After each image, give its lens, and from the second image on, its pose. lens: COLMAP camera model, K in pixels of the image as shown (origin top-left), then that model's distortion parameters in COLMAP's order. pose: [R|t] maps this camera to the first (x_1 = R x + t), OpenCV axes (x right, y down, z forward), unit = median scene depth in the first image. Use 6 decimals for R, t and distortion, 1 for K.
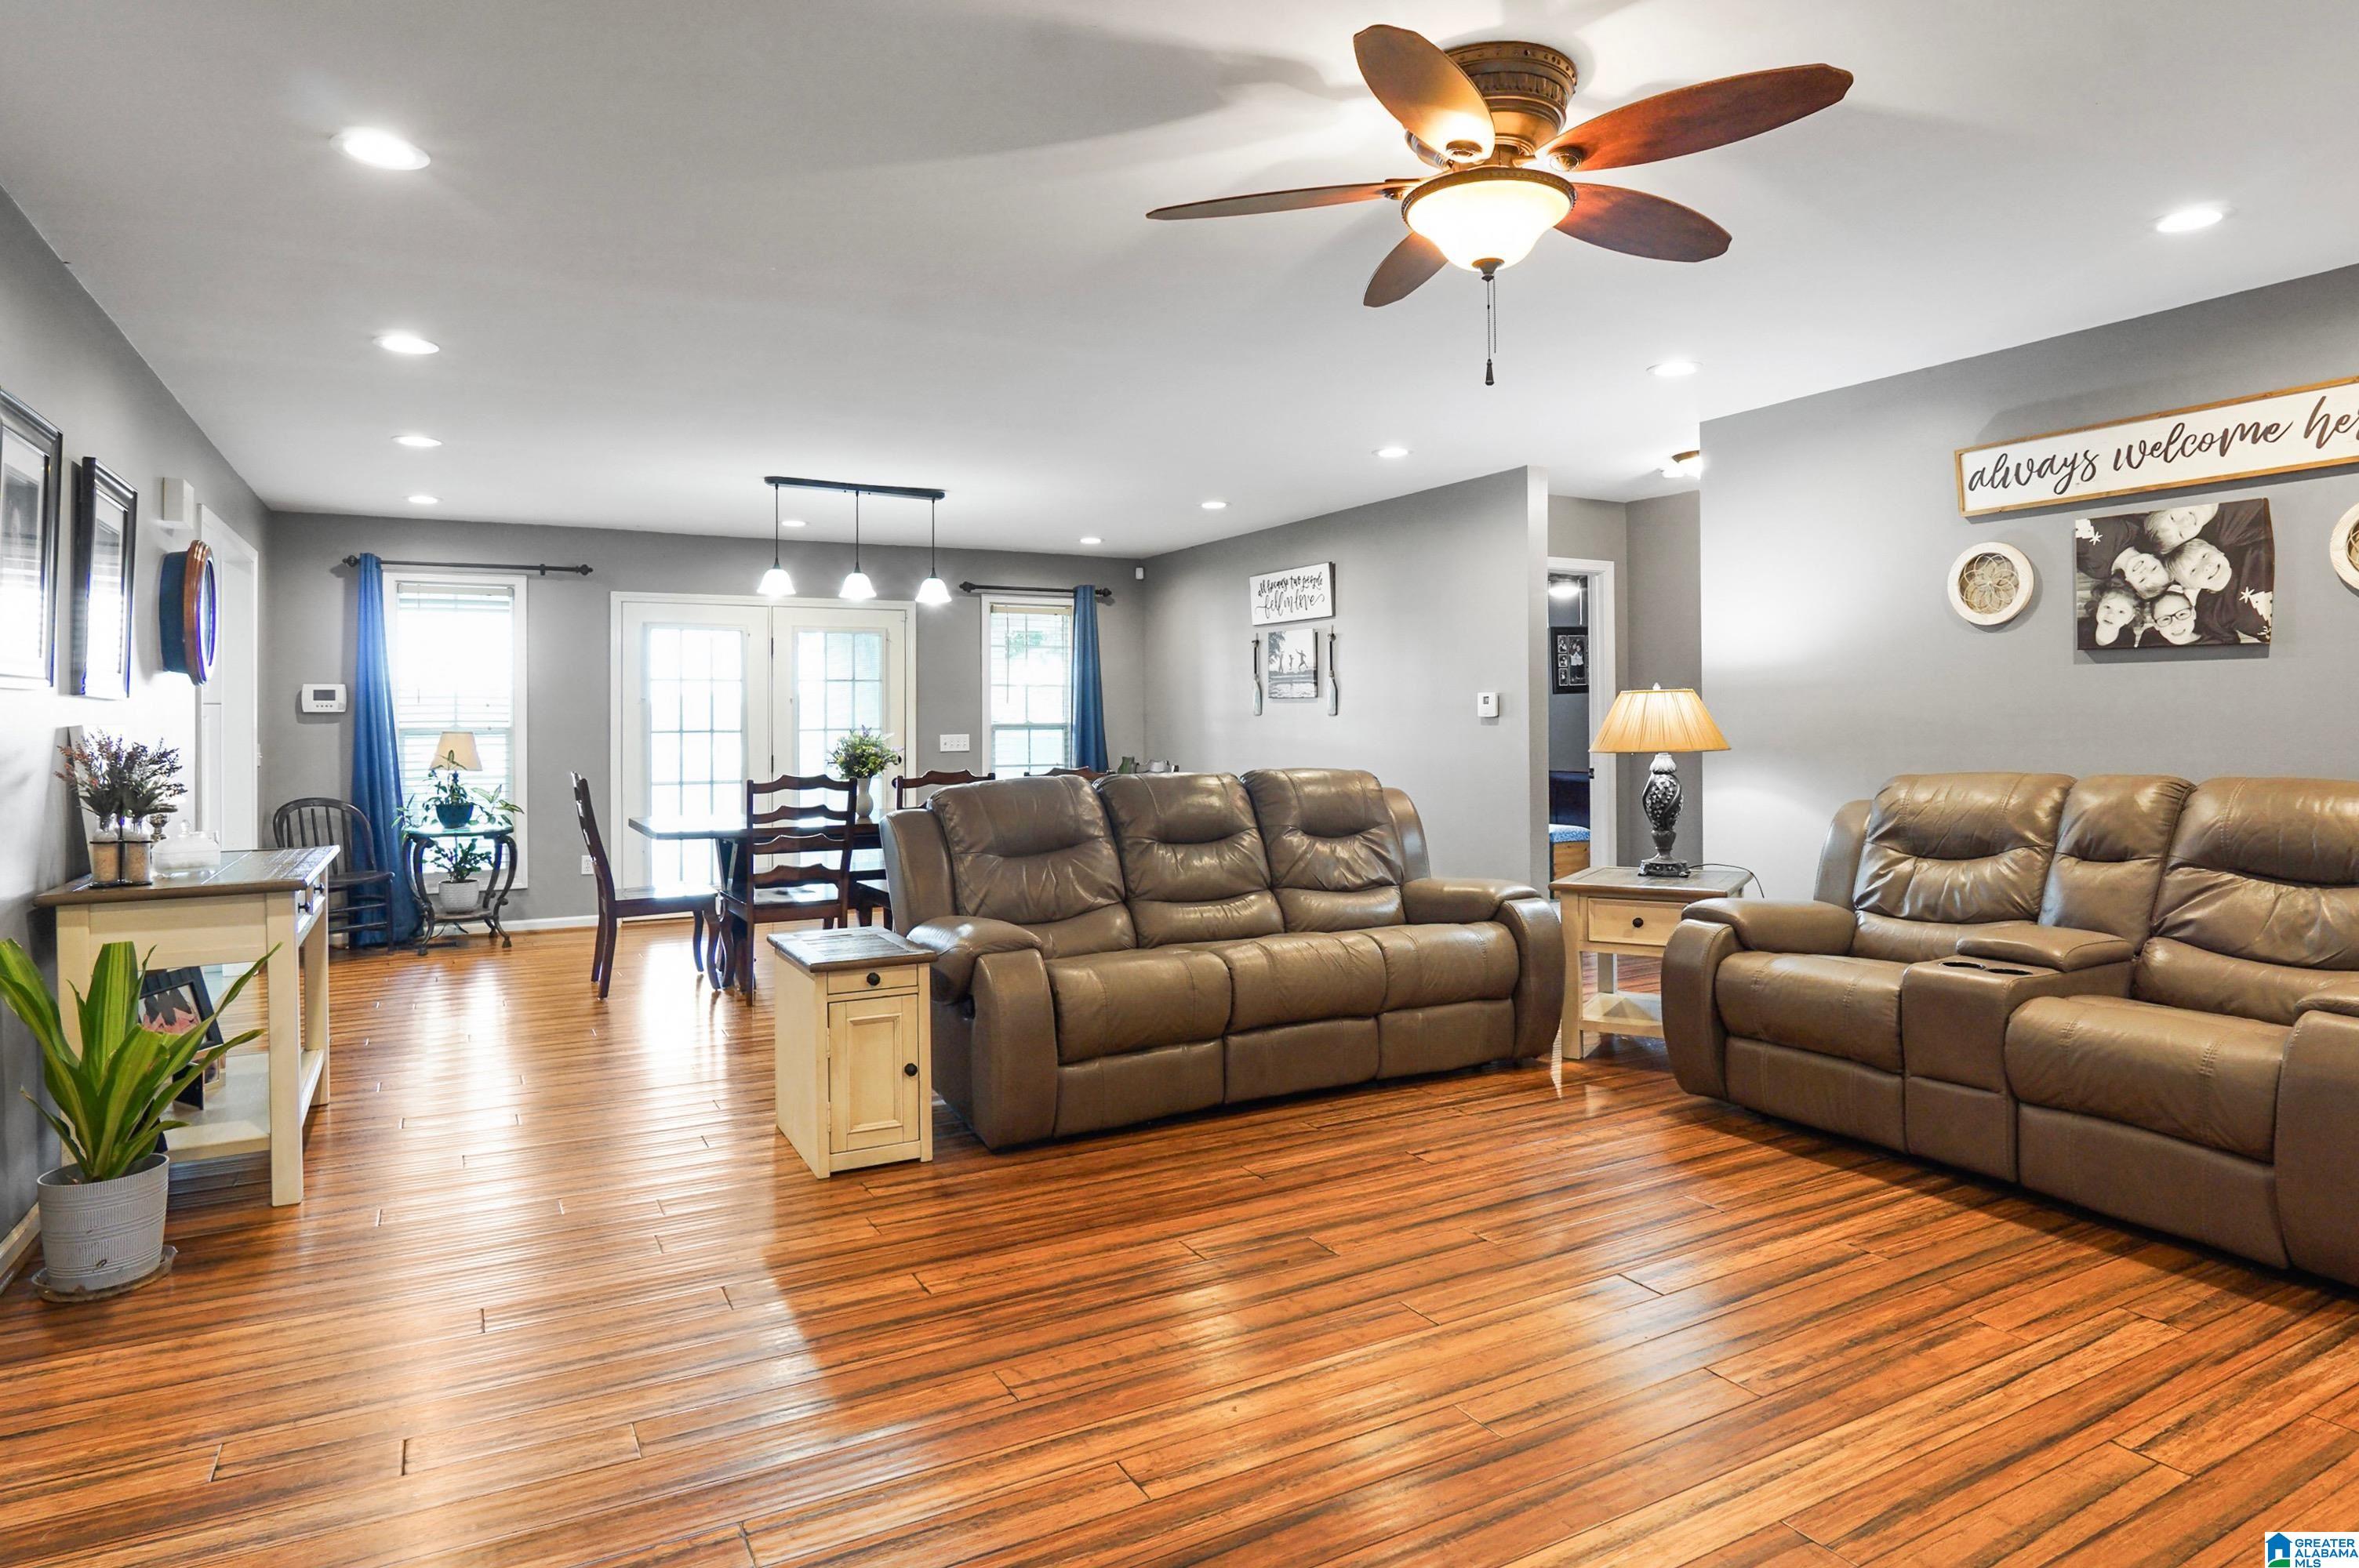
lens RADIAL K [[1342.9, 0, 1183.6], [0, 1342.9, 721.3], [0, 0, 1]] dist [-0.025778, 0.001481]
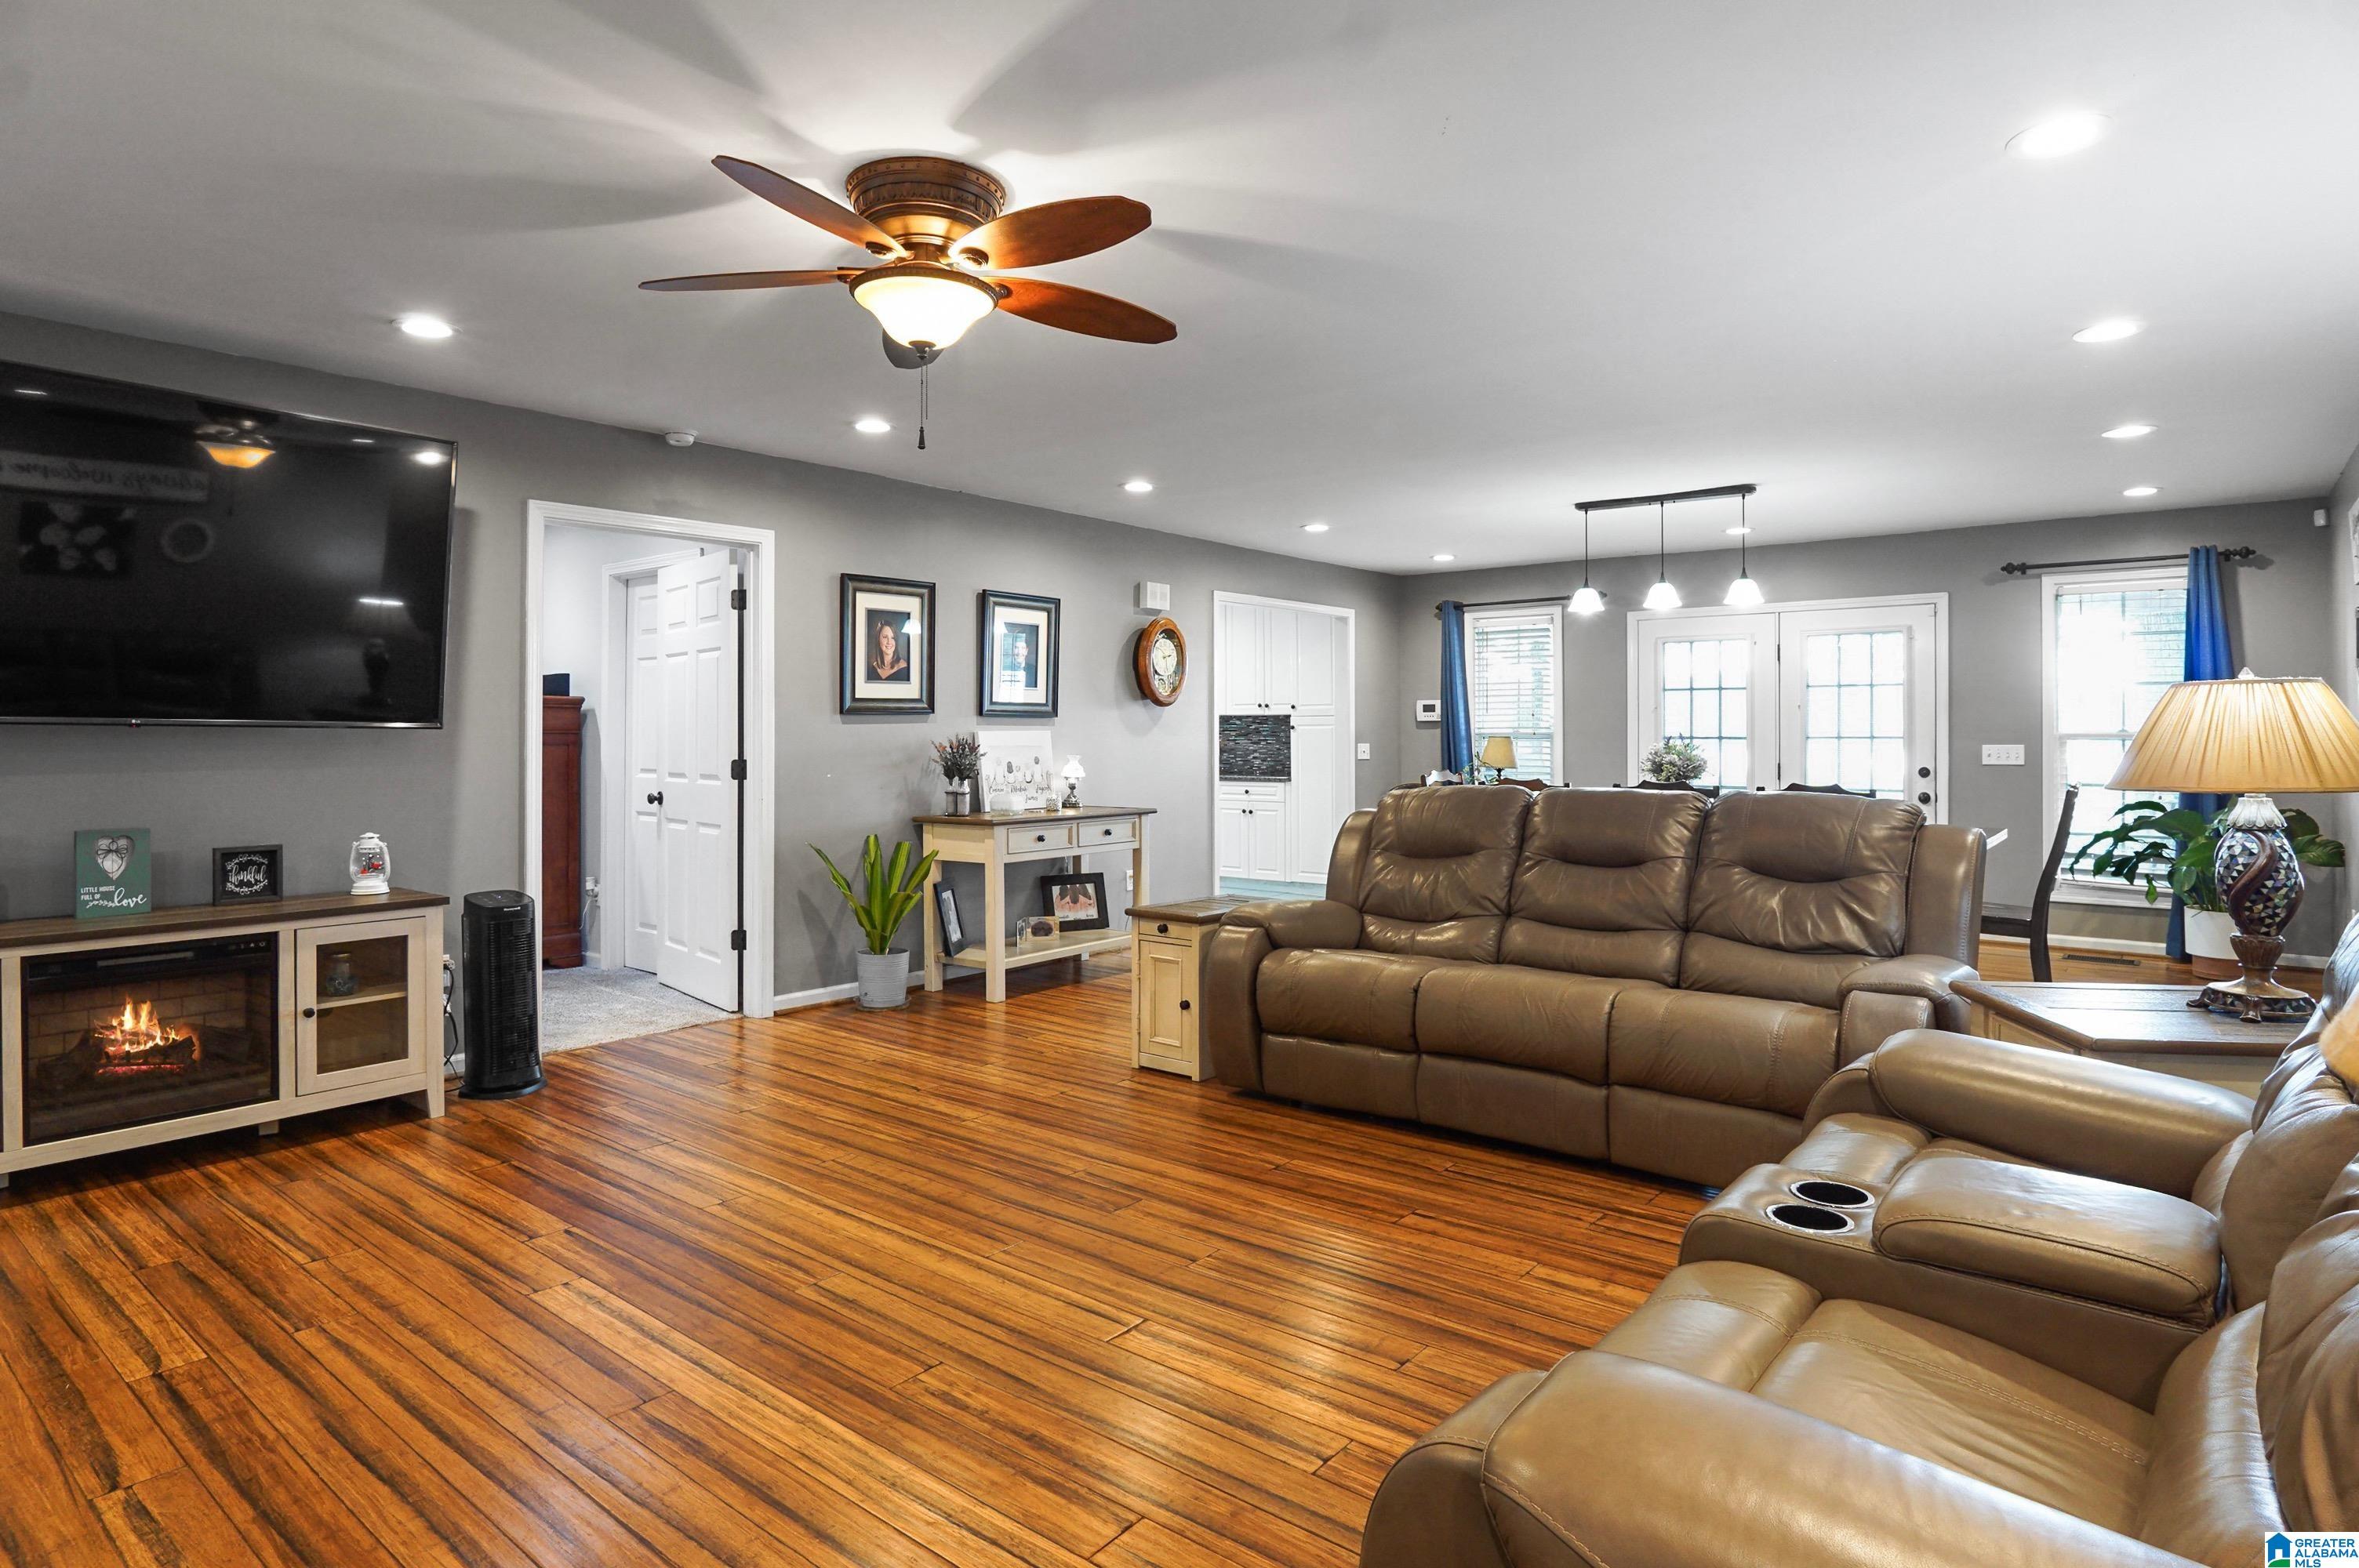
lens RADIAL K [[1277.3, 0, 1169.6], [0, 1277.3, 751.7], [0, 0, 1]] dist [-0.028336, 0.000892]
pose [[0.373264, 0.019736, -0.927515, 0.826641], [0.000056, 0.999773, 0.021296, -0.006053], [0.927725, -0.008001, 0.373178, 0.484722]]
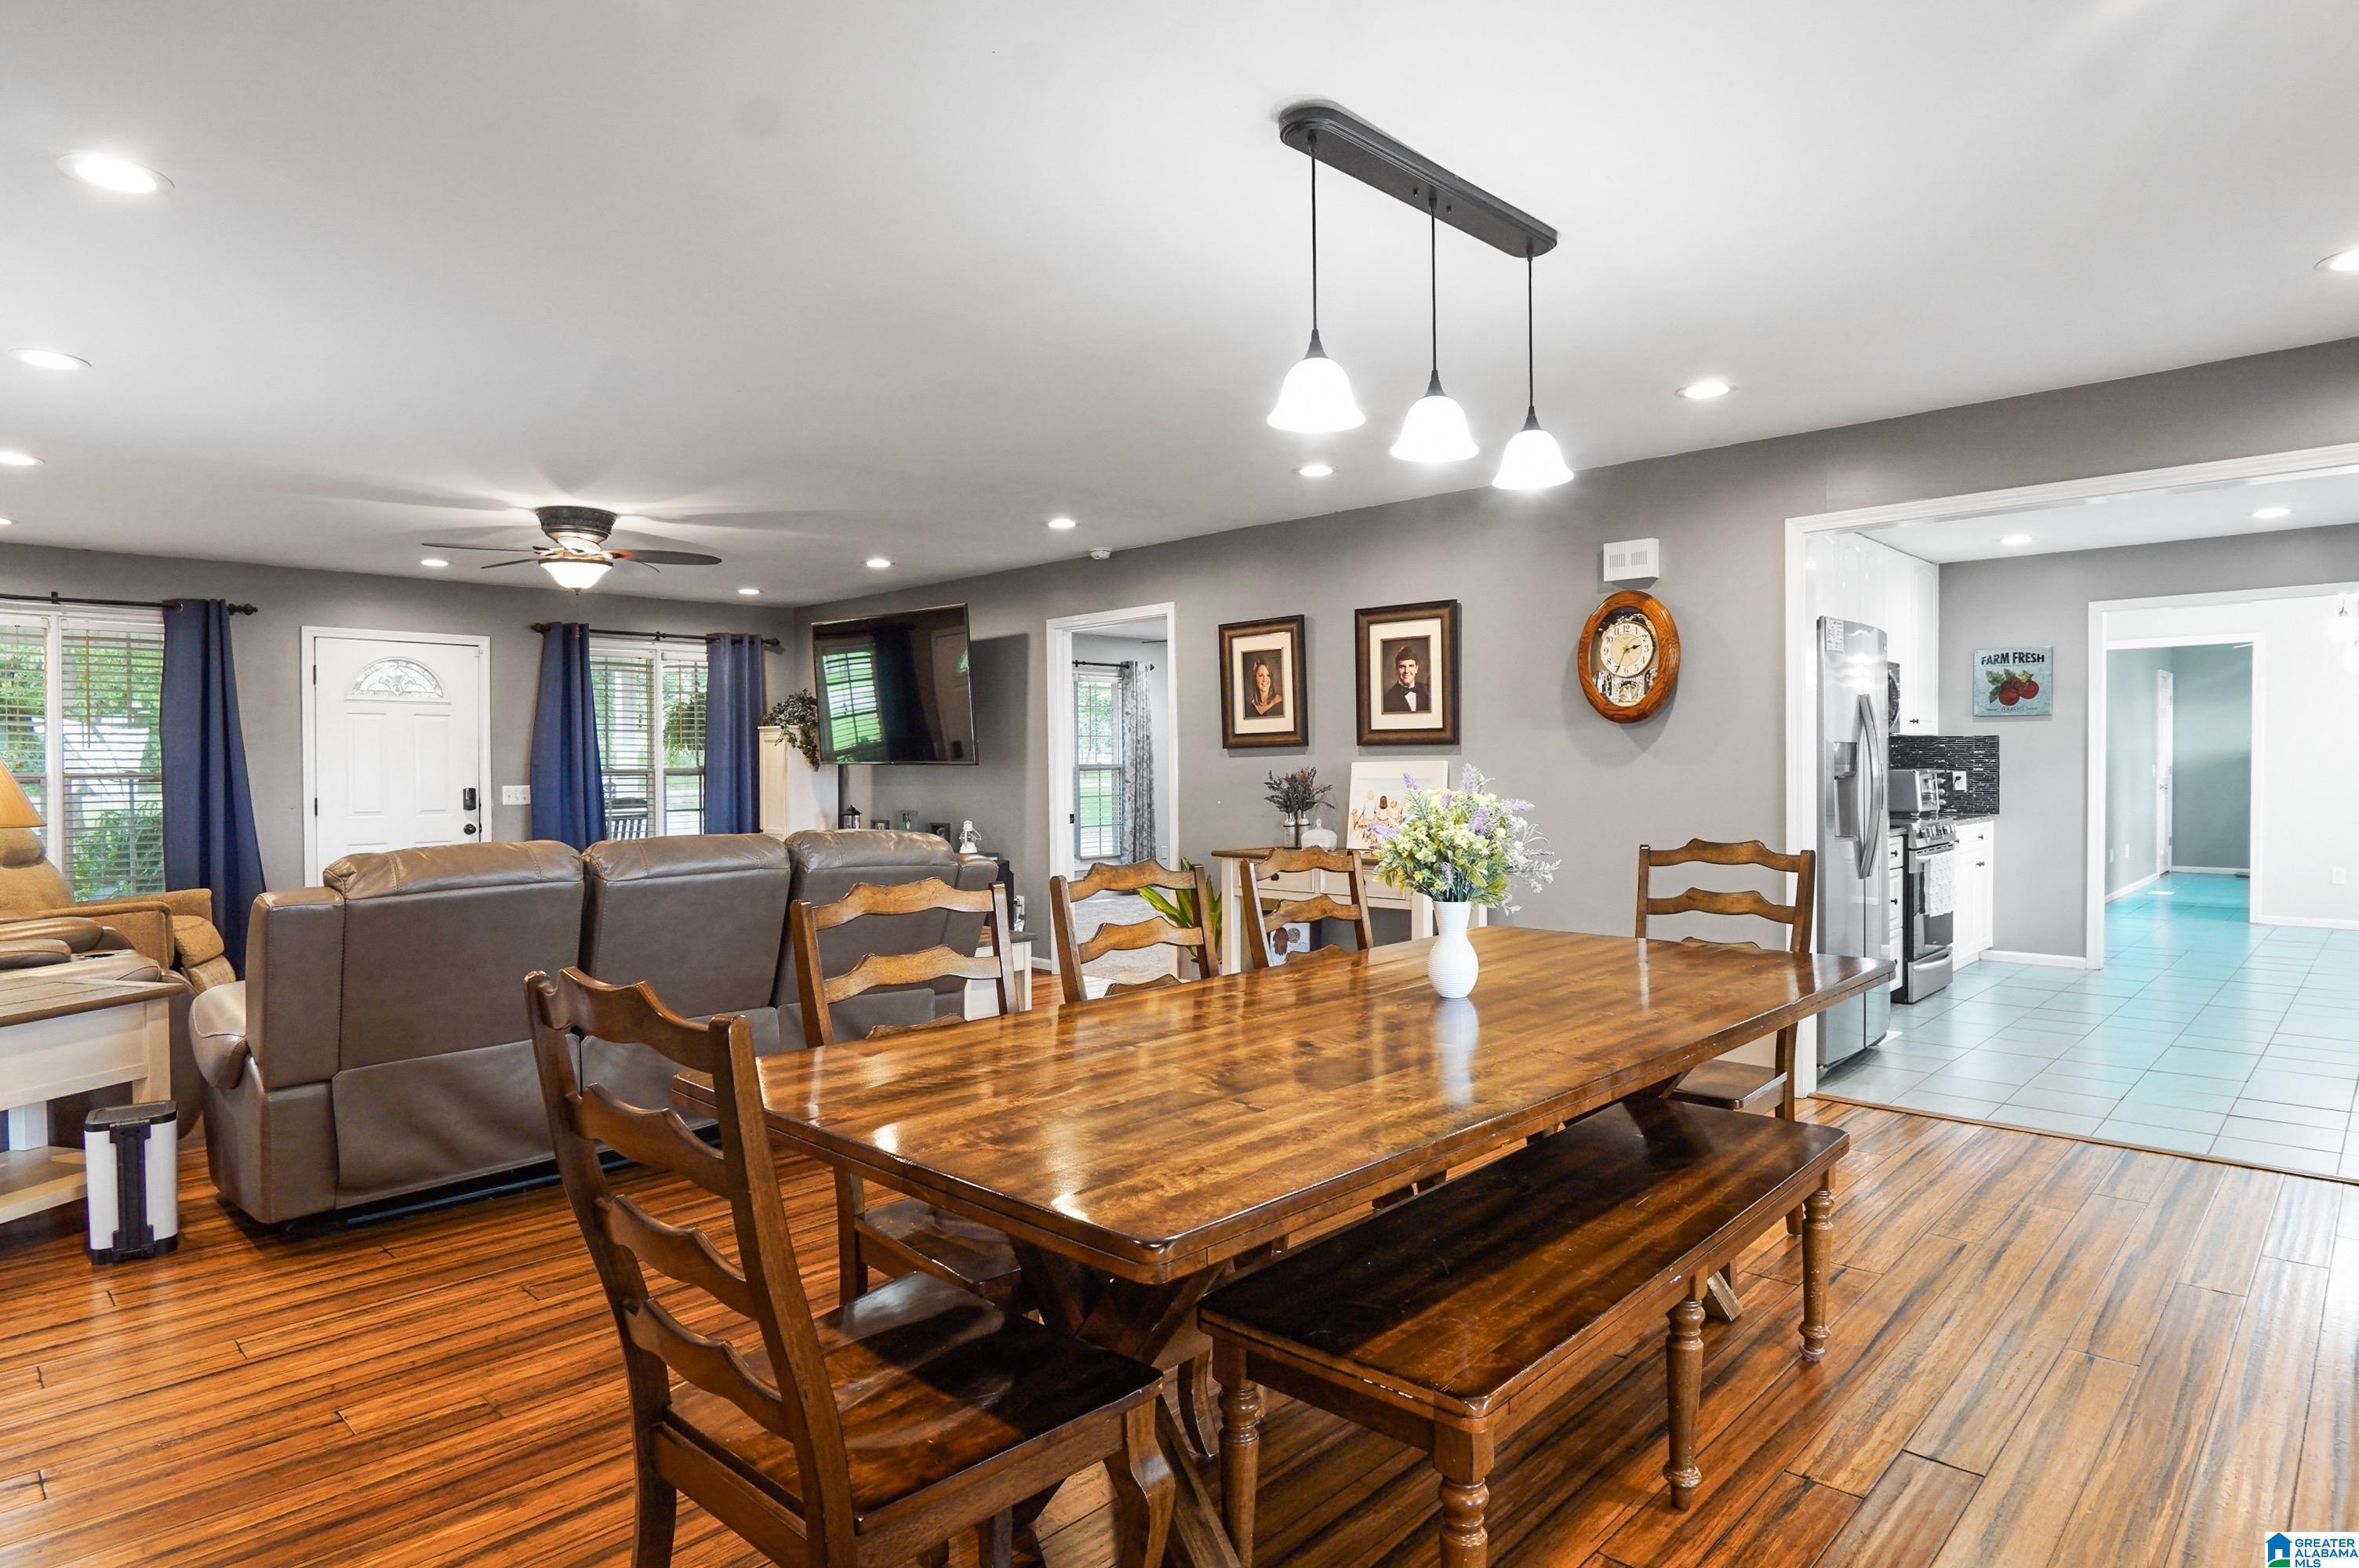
lens RADIAL K [[1296.0, 0, 1179.5], [0, 1296.0, 784.0], [0, 0, 1]] dist [-0.039513, 0.012881]
pose [[-0.956033, 0.020073, -0.292572, -0.084195], [0.016303, 0.999750, 0.015317, 0.001018], [0.292806, 0.009874, -0.956121, 2.218087]]
